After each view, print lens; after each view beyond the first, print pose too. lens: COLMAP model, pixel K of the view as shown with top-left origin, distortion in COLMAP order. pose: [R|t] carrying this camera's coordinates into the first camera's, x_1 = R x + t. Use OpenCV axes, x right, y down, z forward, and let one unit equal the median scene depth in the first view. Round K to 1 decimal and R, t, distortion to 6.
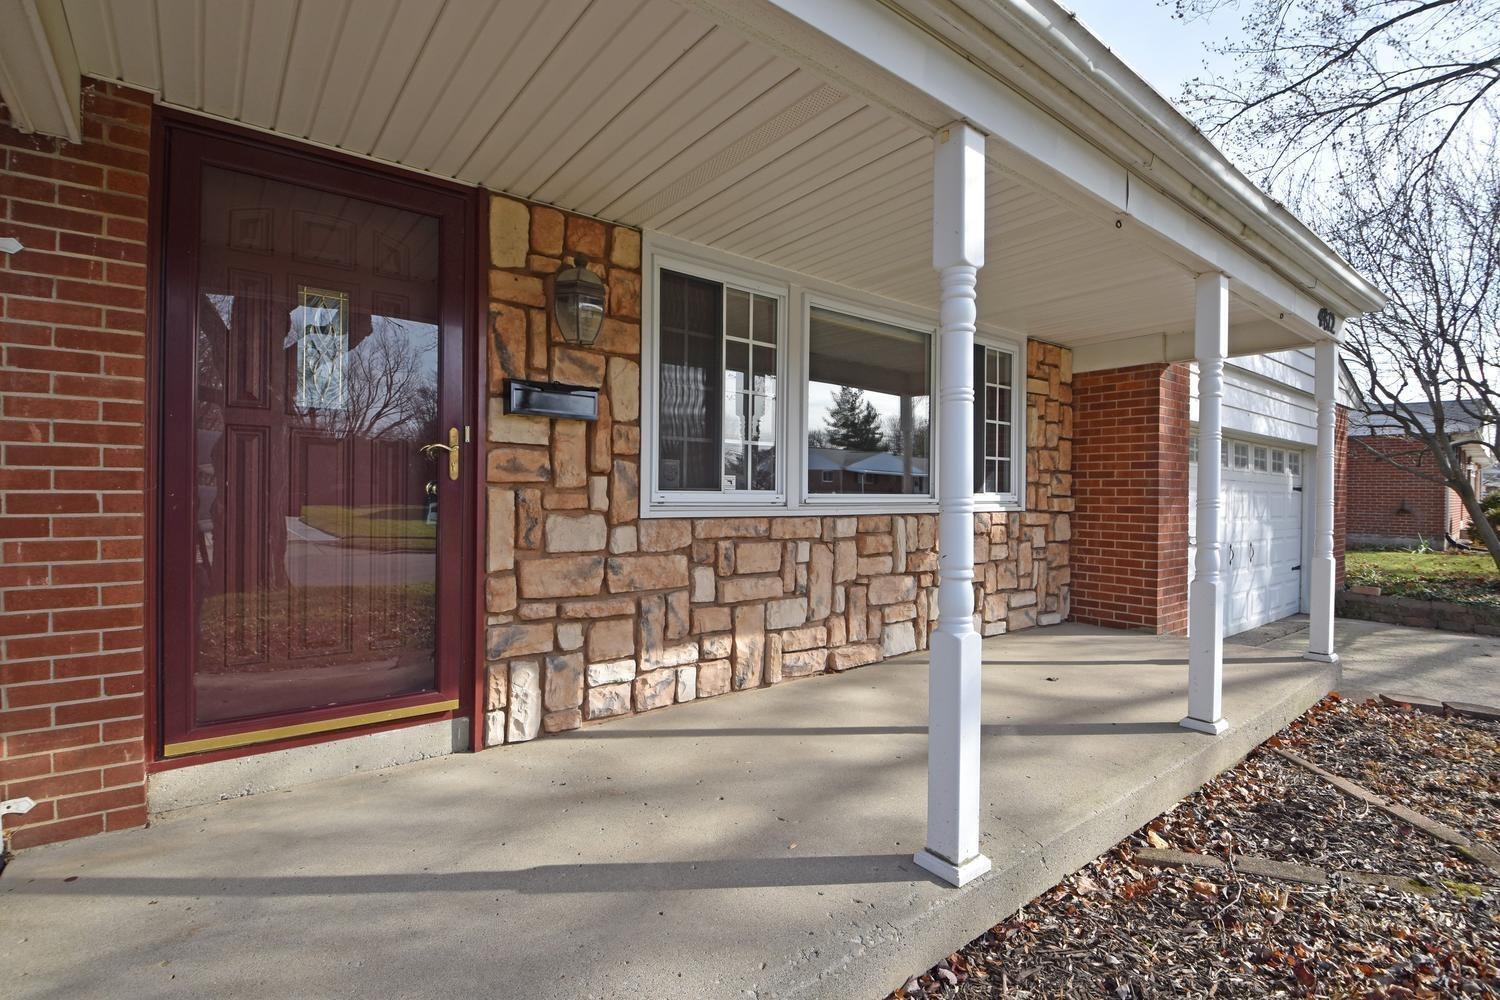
lens RADIAL K [[683.4, 0, 747.2], [0, 683.4, 498.3], [0, 0, 1]] dist [-0.000171, -0.001286]
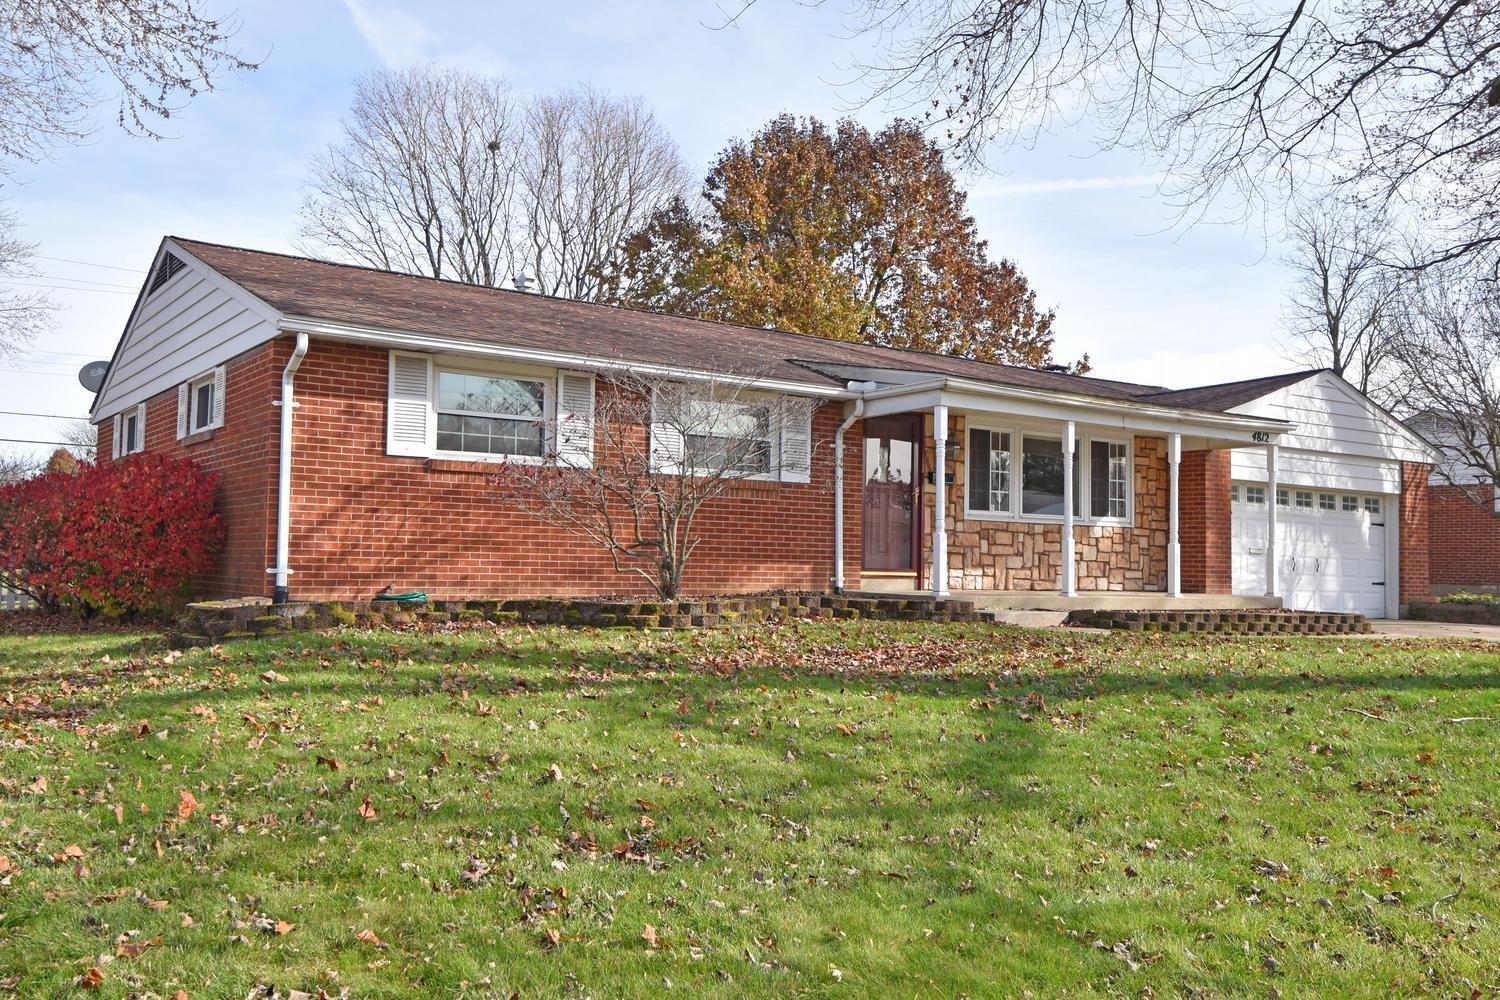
lens RADIAL K [[1300.6, 0, 750.1], [0, 1300.6, 500.4], [0, 0, 1]] dist [0.004267, 0.001025]
pose [[0.998129, 0.002882, -0.061073, -0.587275], [-0.006842, 0.997879, -0.064733, 0.250811], [0.060757, 0.065030, 0.996032, -3.607208]]
